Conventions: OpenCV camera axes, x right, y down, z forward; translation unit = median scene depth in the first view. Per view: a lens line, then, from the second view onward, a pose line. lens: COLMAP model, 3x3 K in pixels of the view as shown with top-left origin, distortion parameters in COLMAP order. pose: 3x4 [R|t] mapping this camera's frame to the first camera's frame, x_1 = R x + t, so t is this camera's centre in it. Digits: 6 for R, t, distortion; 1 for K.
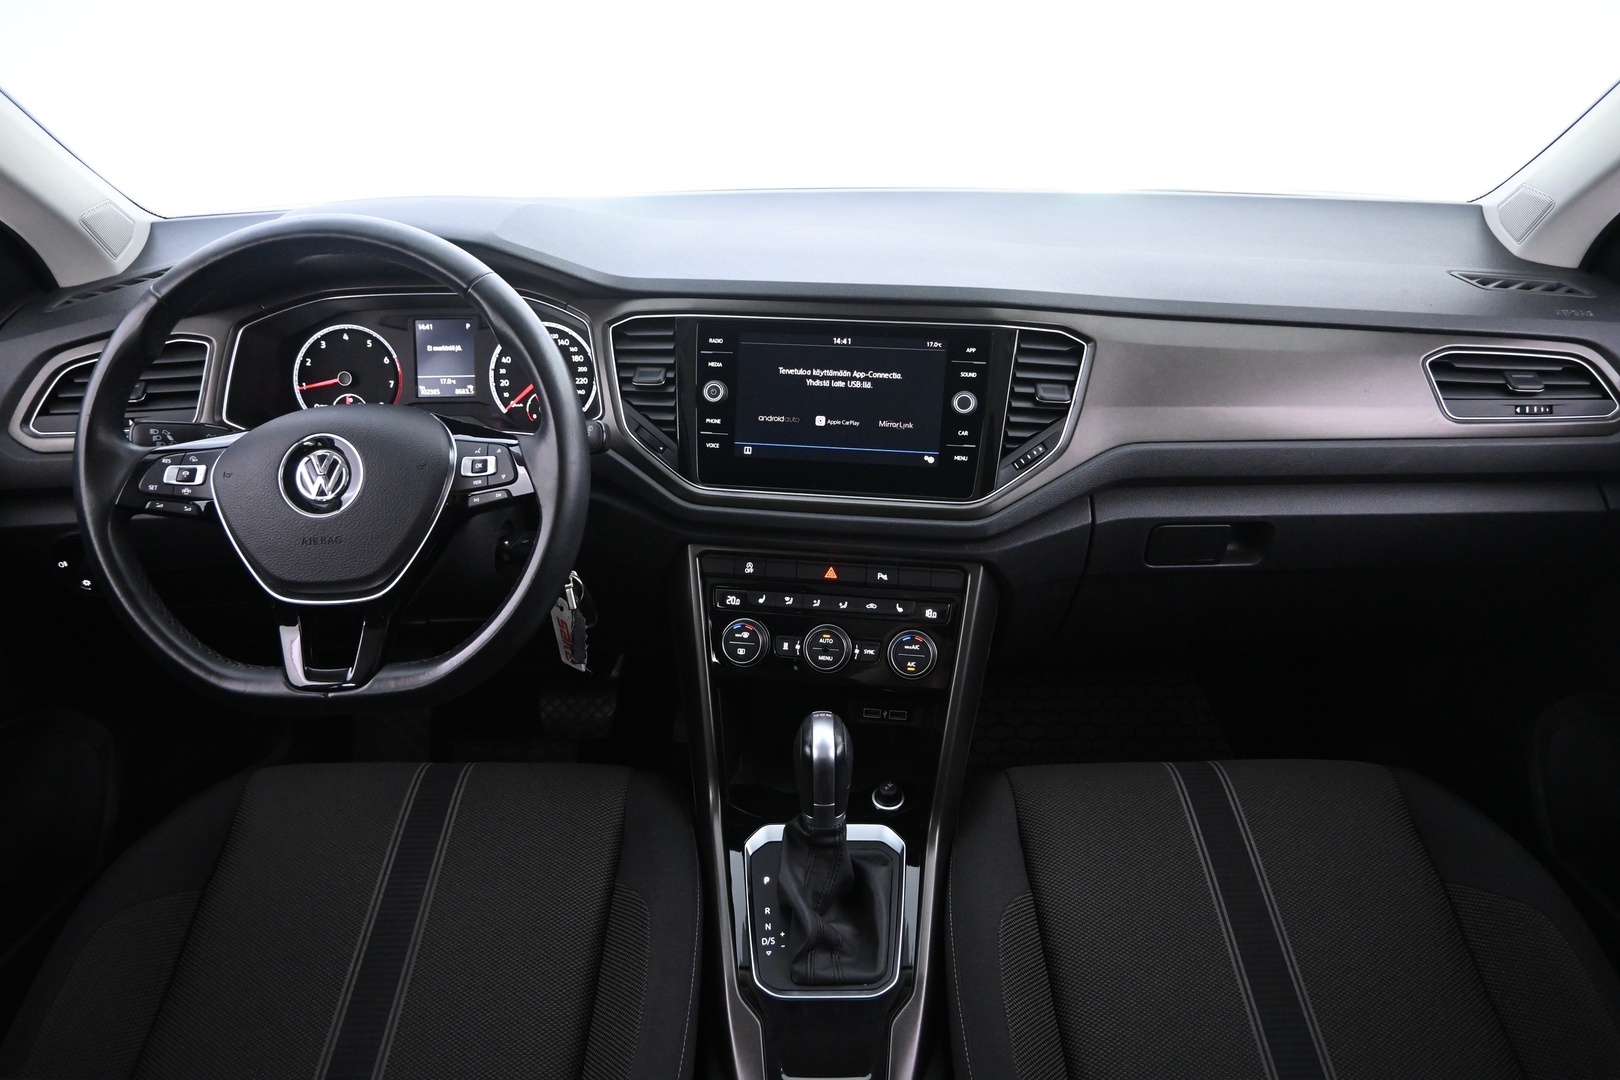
lens RADIAL K [[1122.2, 0, 810.0], [0, 1122.2, 540.0], [0, 0, 1]] dist [0.000361, -0.000006]
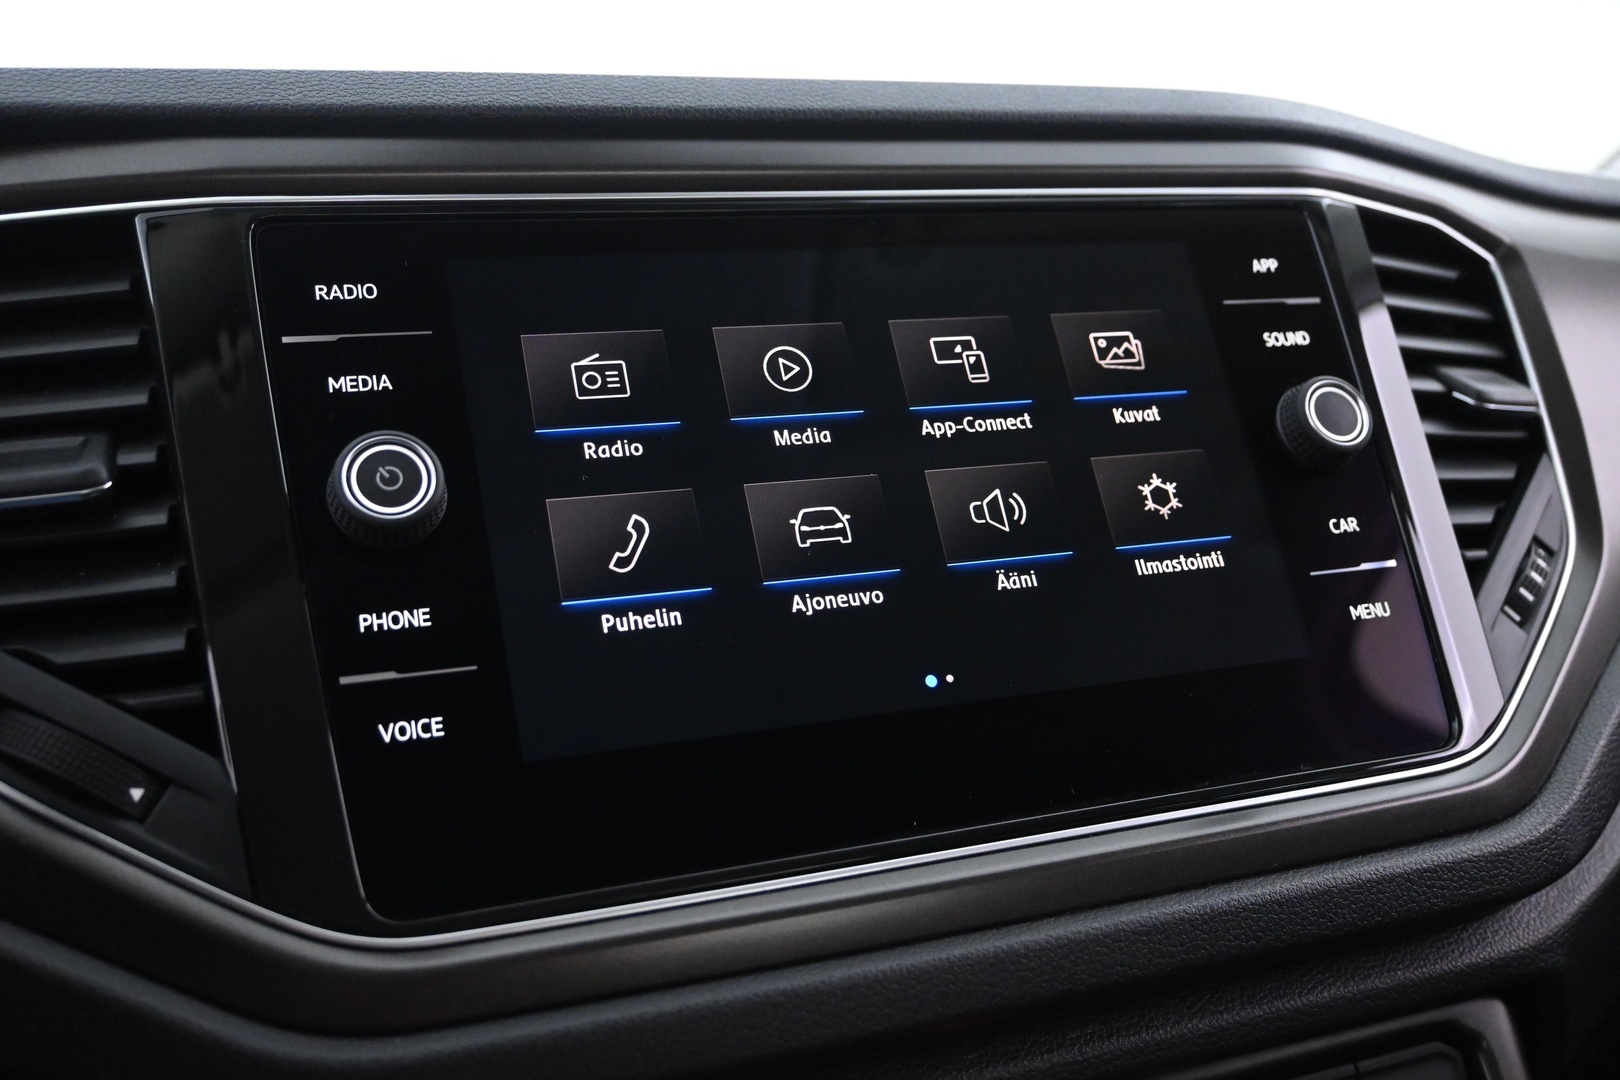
lens RADIAL K [[1498.0, 0, 810.0], [0, 1498.0, 540.0], [0, 0, 1]] dist [-0.008324, -0.003973]
pose [[0.873490, -0.087583, 0.478900, -0.151793], [0.260432, 0.915166, -0.307646, -0.012050], [-0.411329, 0.393446, 0.822198, 0.727849]]
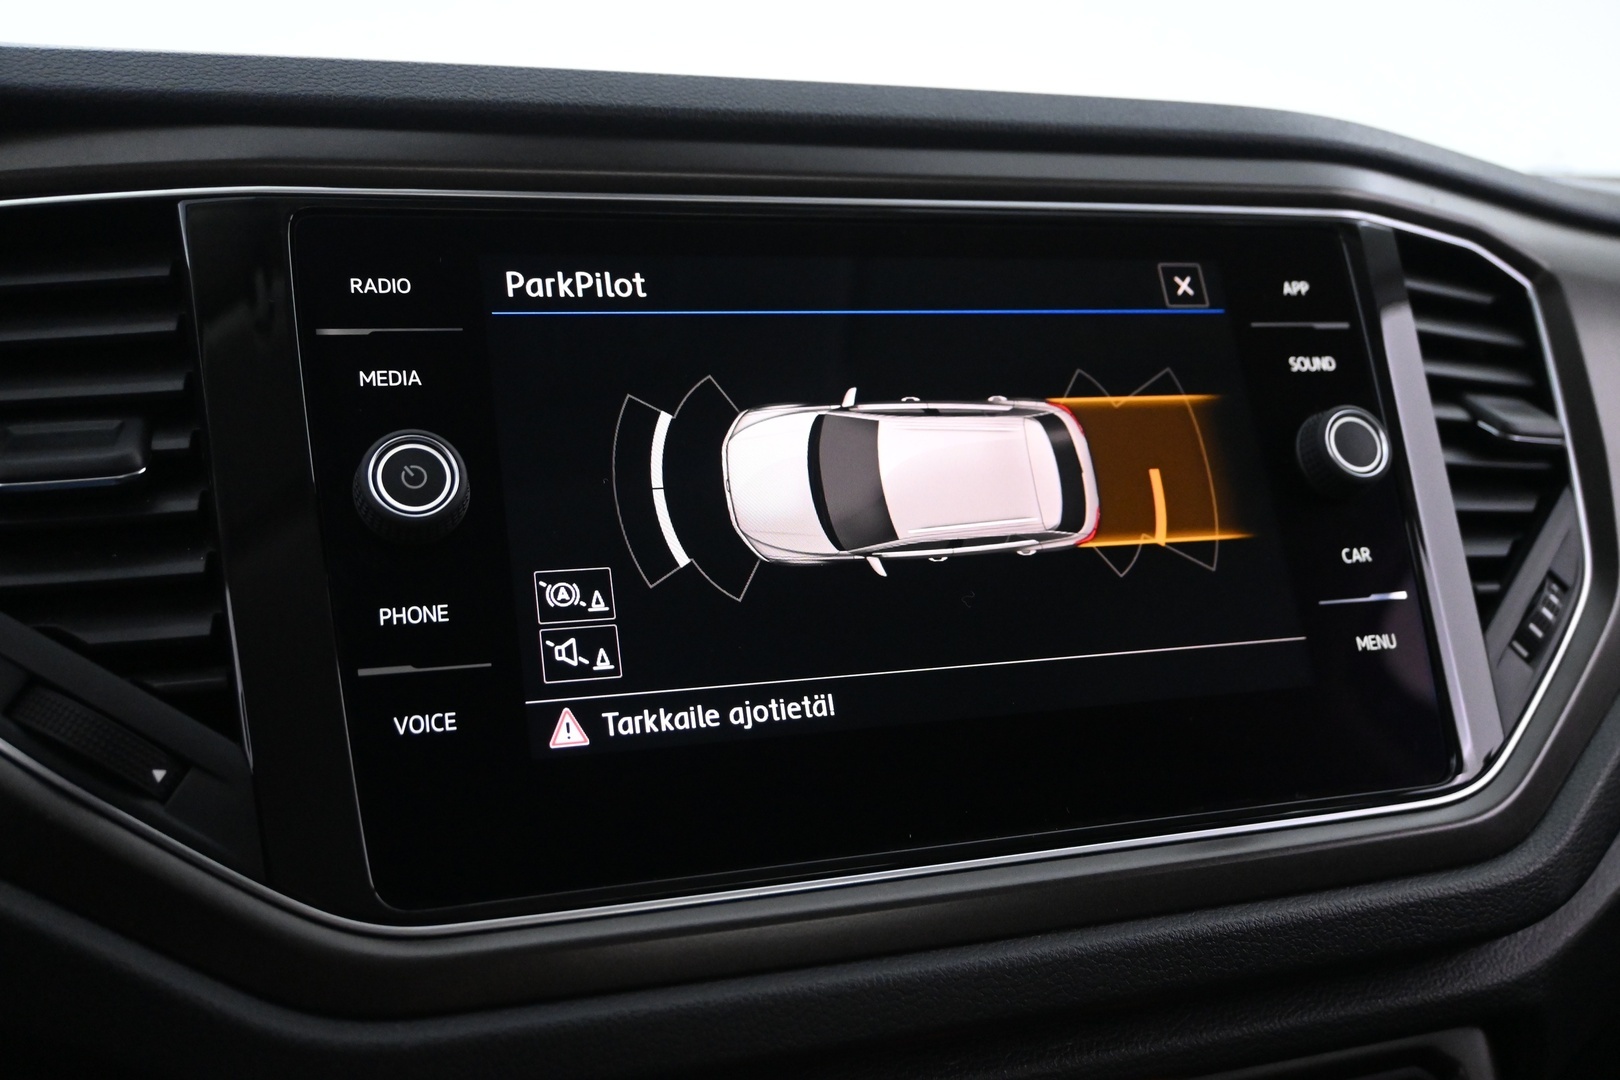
lens RADIAL K [[1498.0, 0, 810.0], [0, 1498.0, 540.0], [0, 0, 1]] dist [-0.008324, -0.003973]
pose [[0.888212, -0.061441, 0.455307, -0.149340], [0.206168, 0.938937, -0.275487, -0.023377], [-0.410578, 0.338560, 0.846642, 0.715902]]
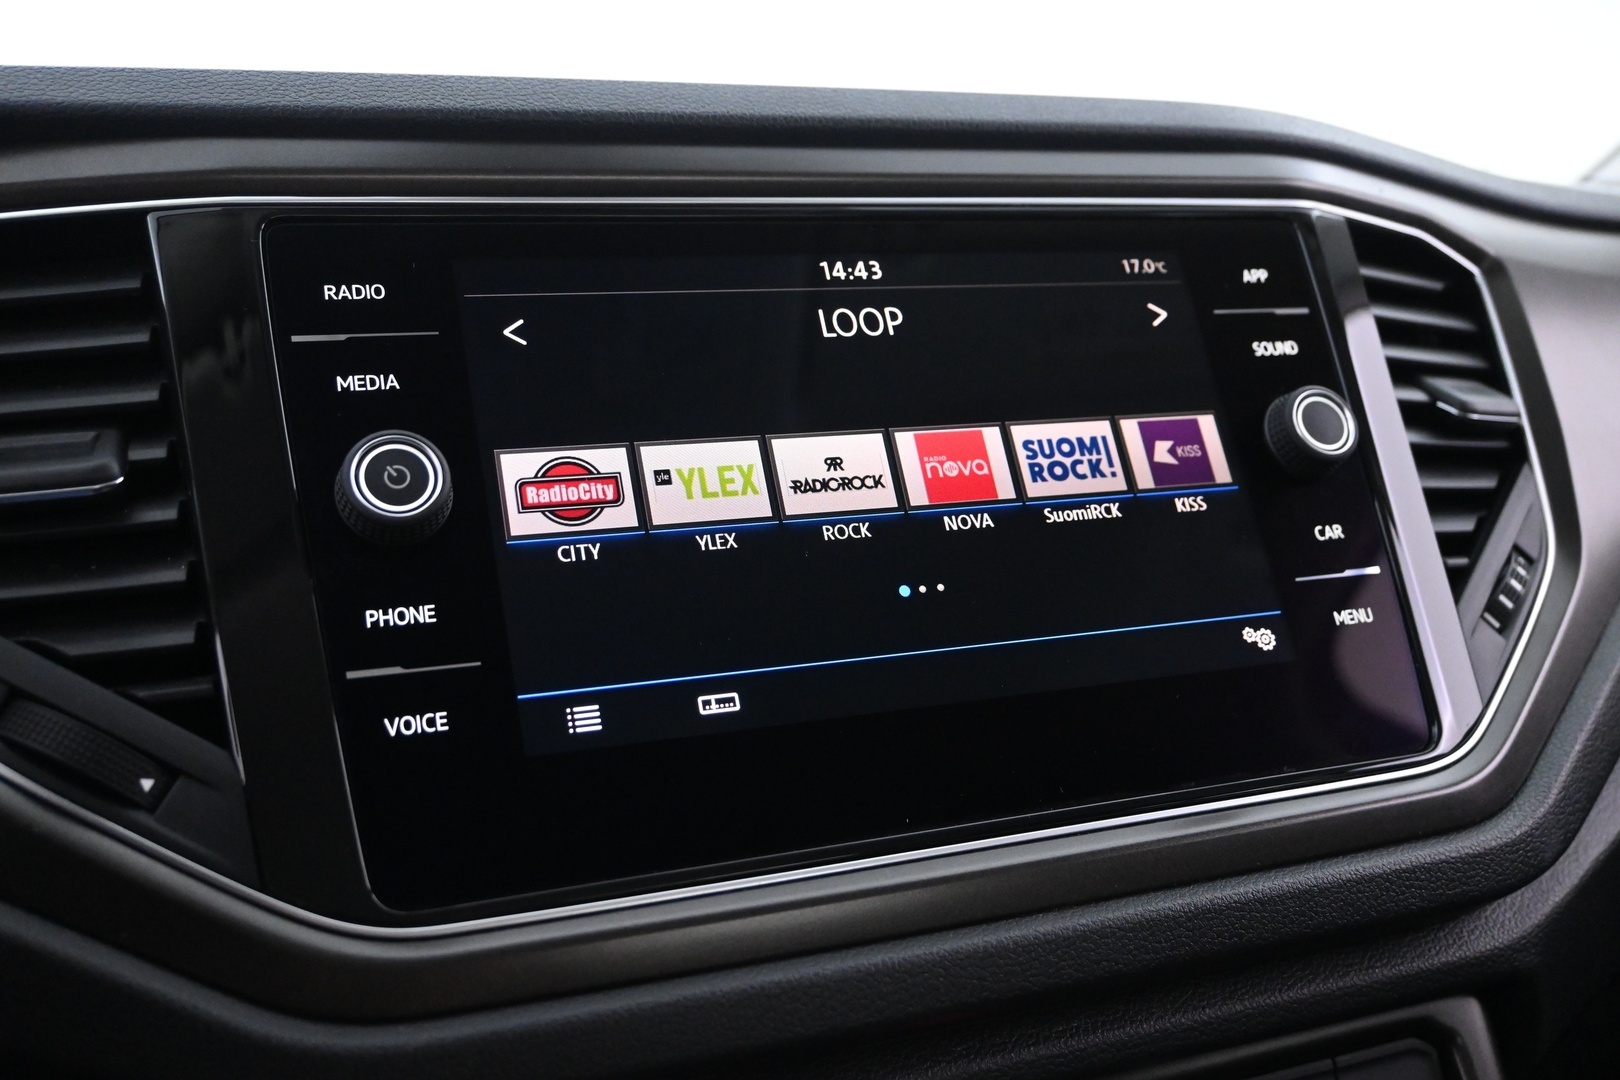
lens RADIAL K [[1498.0, 0, 810.0], [0, 1498.0, 540.0], [0, 0, 1]] dist [-0.008324, -0.003973]
pose [[0.869358, -0.079494, 0.487748, -0.157124], [0.252647, 0.919739, -0.300417, -0.012624], [-0.424719, 0.384398, 0.819666, 0.723226]]
